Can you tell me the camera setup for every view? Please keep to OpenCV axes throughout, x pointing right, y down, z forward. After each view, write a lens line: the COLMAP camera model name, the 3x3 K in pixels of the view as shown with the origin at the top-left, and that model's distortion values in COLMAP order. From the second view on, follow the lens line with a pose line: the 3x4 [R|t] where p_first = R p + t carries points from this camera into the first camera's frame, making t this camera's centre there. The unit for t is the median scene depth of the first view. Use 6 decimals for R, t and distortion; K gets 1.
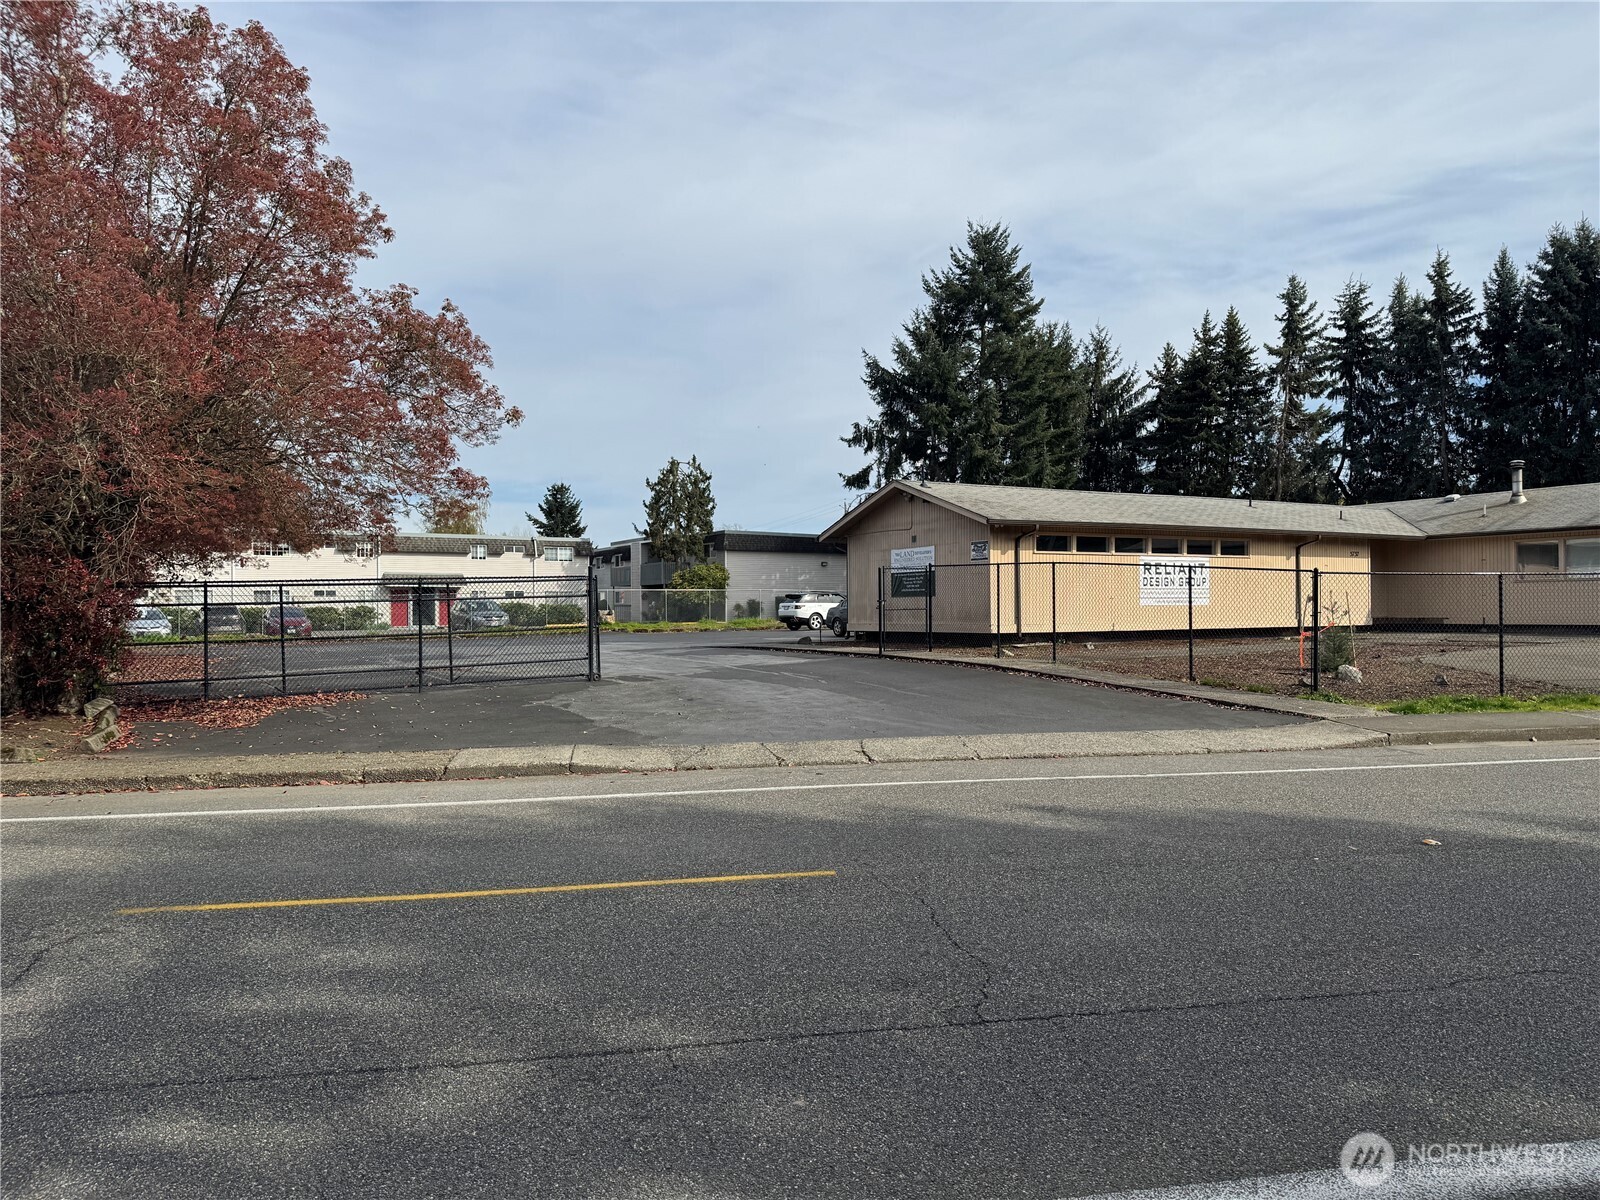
lens RADIAL K [[1134.2, 0, 800.1], [0, 1134.2, 596.9], [0, 0, 1]] dist [0.061222, -0.068906]
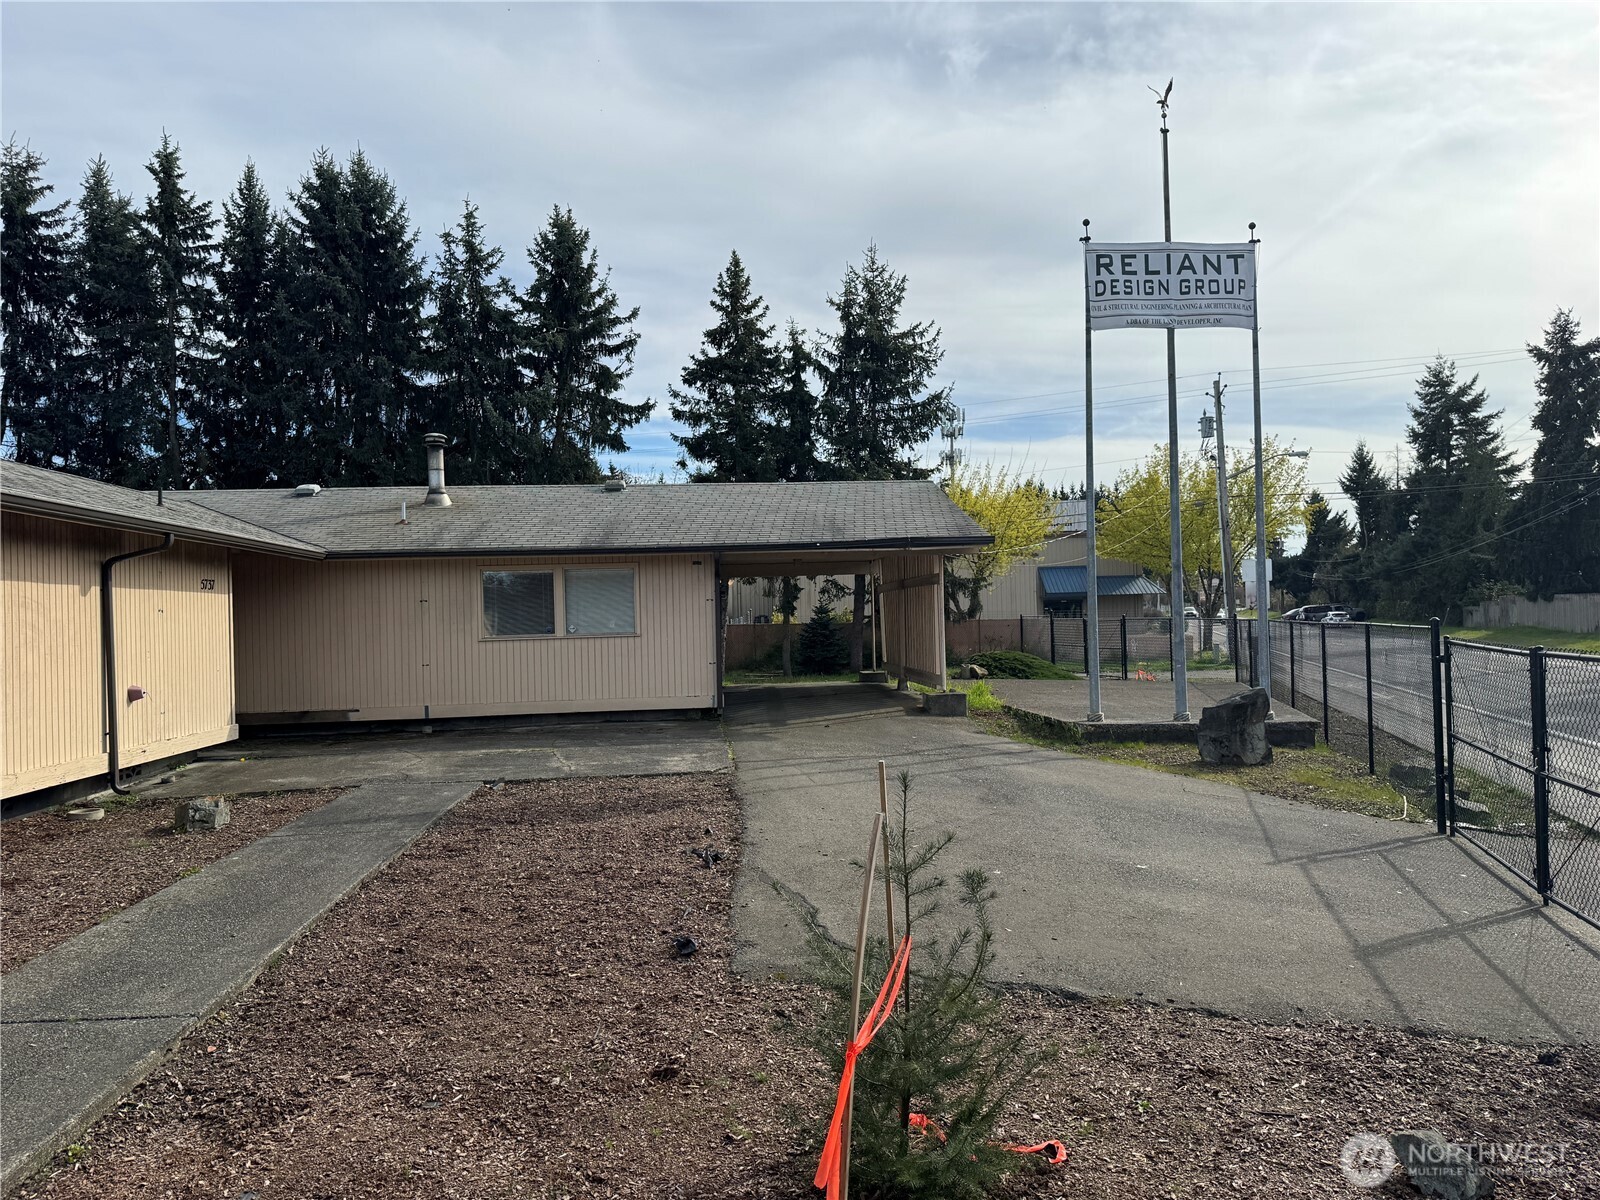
lens RADIAL K [[1134.2, 0, 798.8], [0, 1134.2, 600.1], [0, 0, 1]] dist [0.061222, -0.068906]
pose [[0.433522, 0.011664, 0.901068, 0.117025], [0.014576, 0.999695, -0.019954, -0.012176], [-0.901025, 0.021785, 0.433219, 0.384216]]
